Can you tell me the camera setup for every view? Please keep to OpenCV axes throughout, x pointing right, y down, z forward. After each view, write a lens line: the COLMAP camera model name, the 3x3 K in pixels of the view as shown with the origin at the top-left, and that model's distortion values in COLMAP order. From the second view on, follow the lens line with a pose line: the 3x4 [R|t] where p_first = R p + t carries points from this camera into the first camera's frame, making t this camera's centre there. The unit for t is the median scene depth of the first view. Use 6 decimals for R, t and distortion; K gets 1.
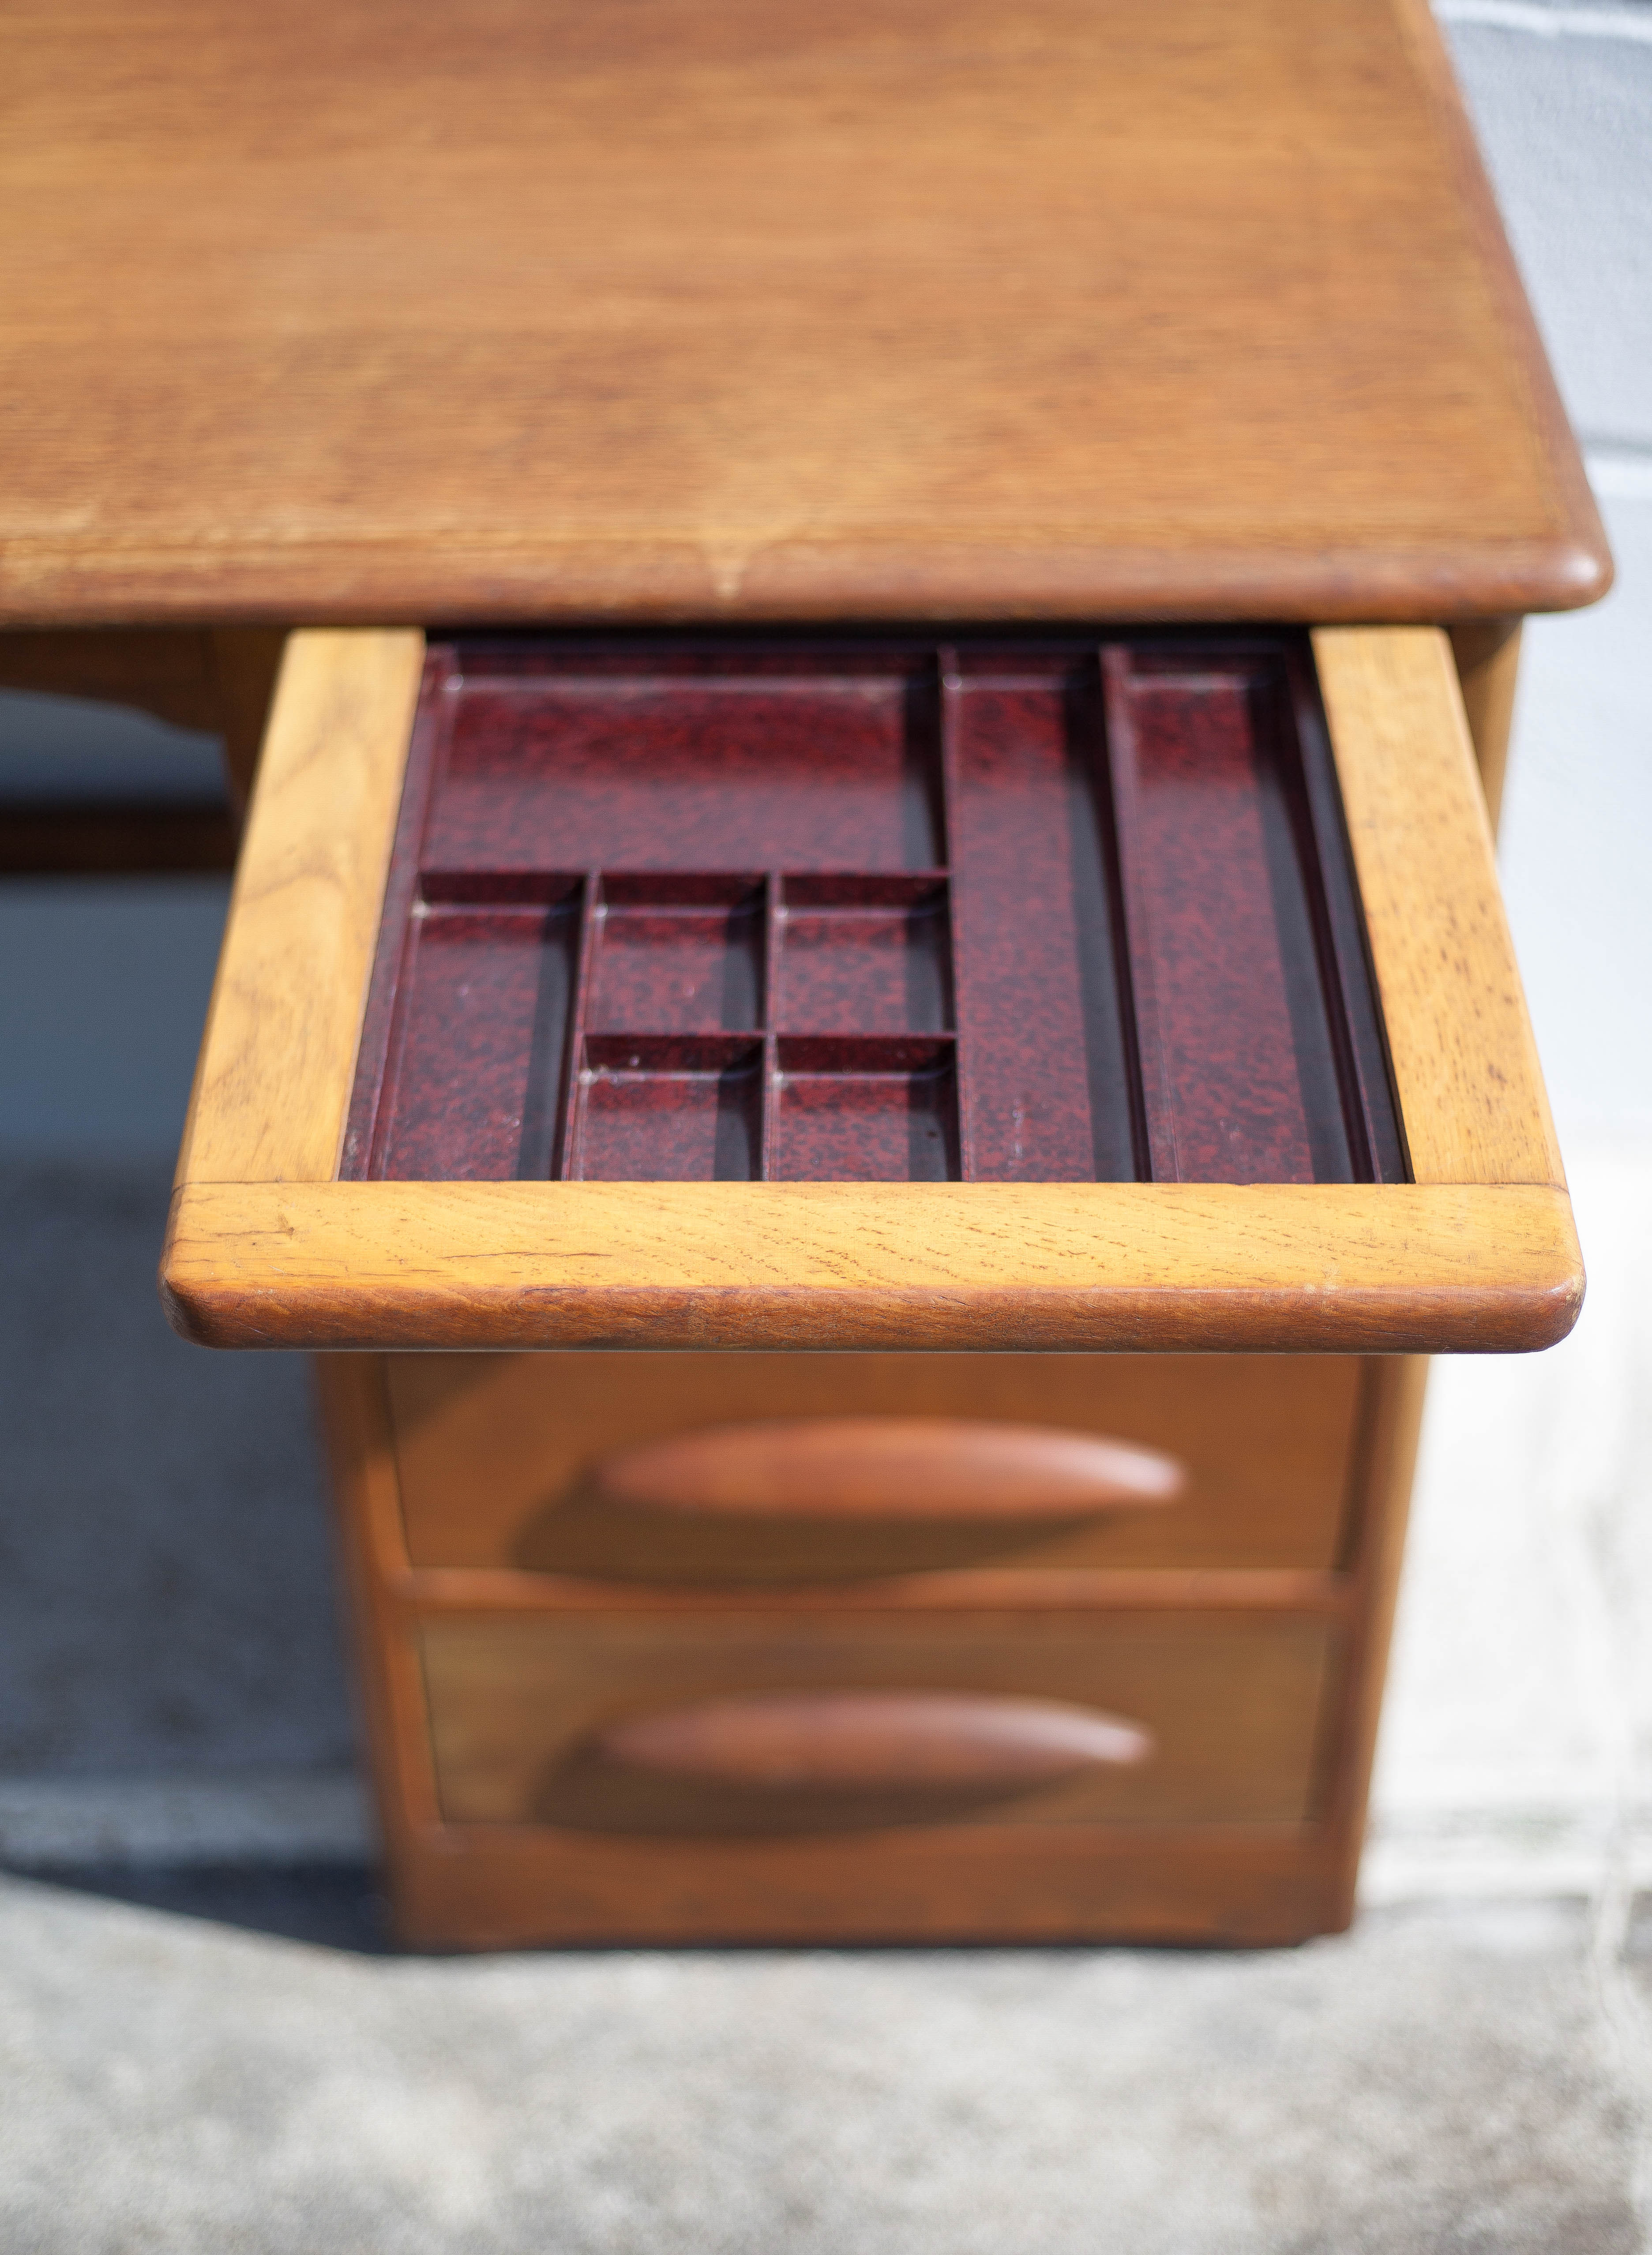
lens RADIAL K [[3763.8, 0, 830.1], [0, 3763.8, 1206.1], [0, 0, 1]] dist [-0.060321, -0.101137]
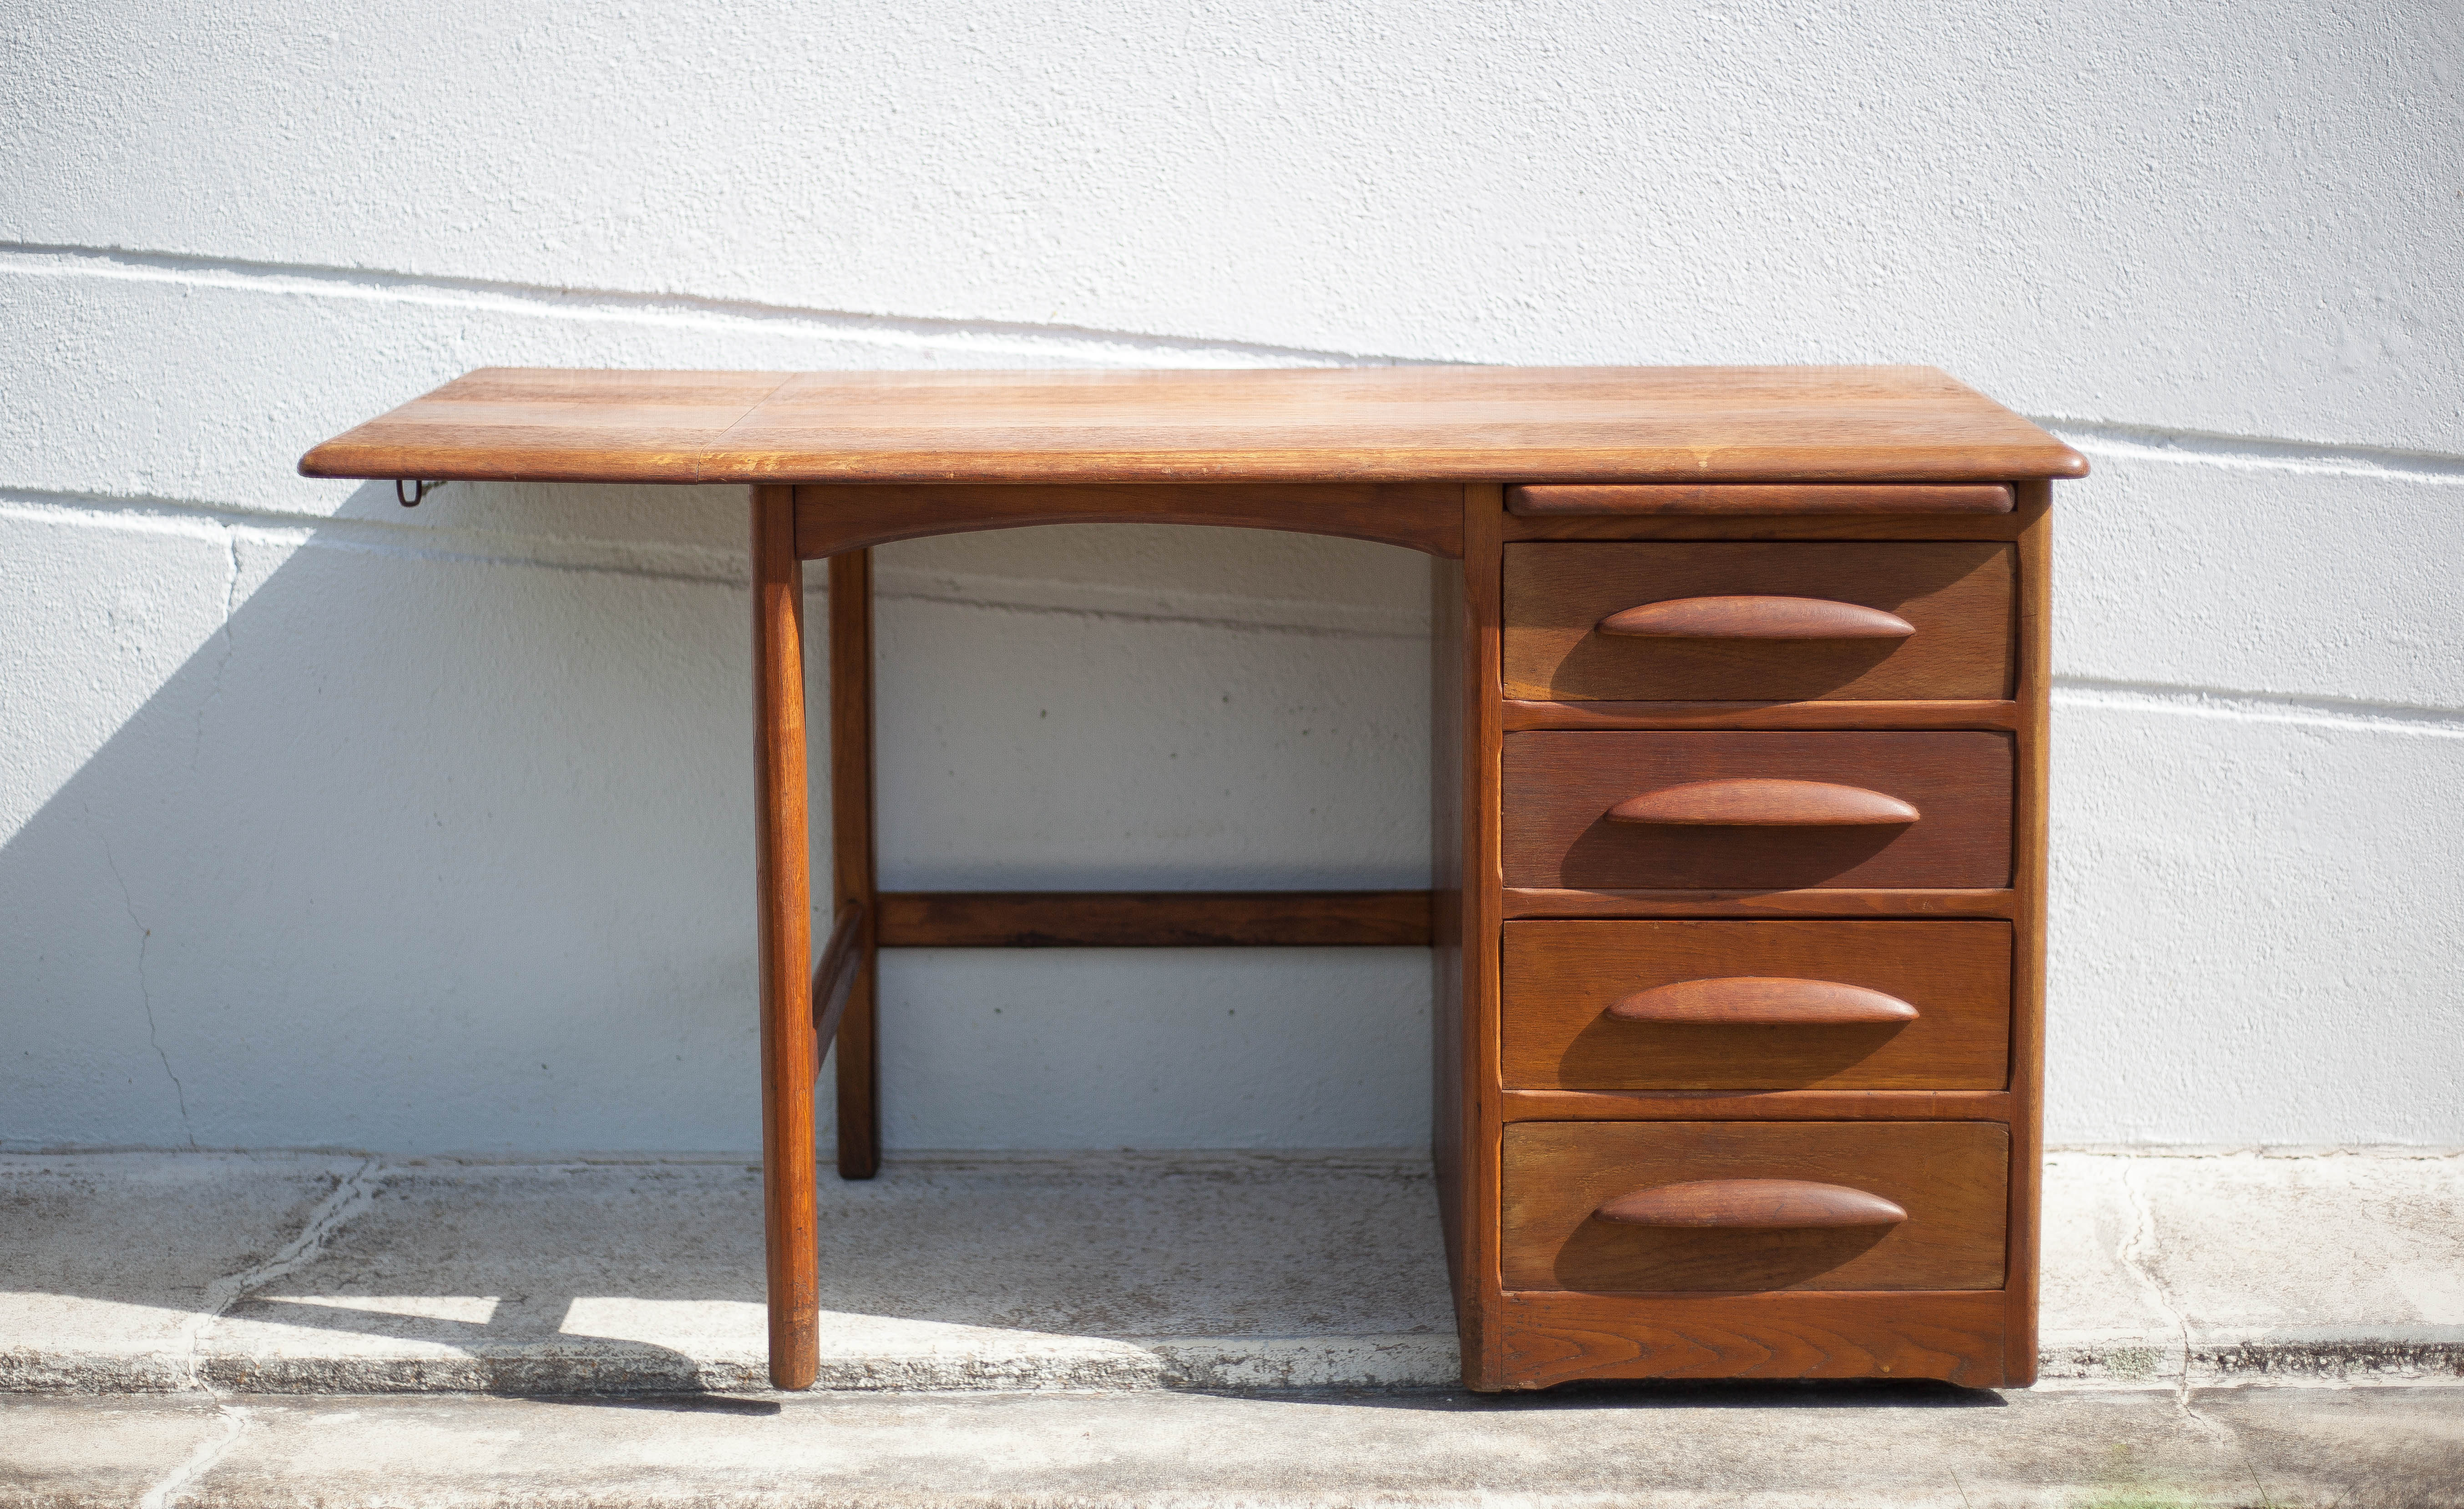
lens RADIAL K [[3849.9, 0, 1227.0], [0, 3849.9, 215.3], [0, 0, 1]] dist [-0.074434, 0.013970]
pose [[0.999947, 0.006455, -0.008012, -0.273914], [-0.009926, 0.810251, -0.585999, 0.994854], [0.002709, 0.586047, 0.810272, -0.903549]]
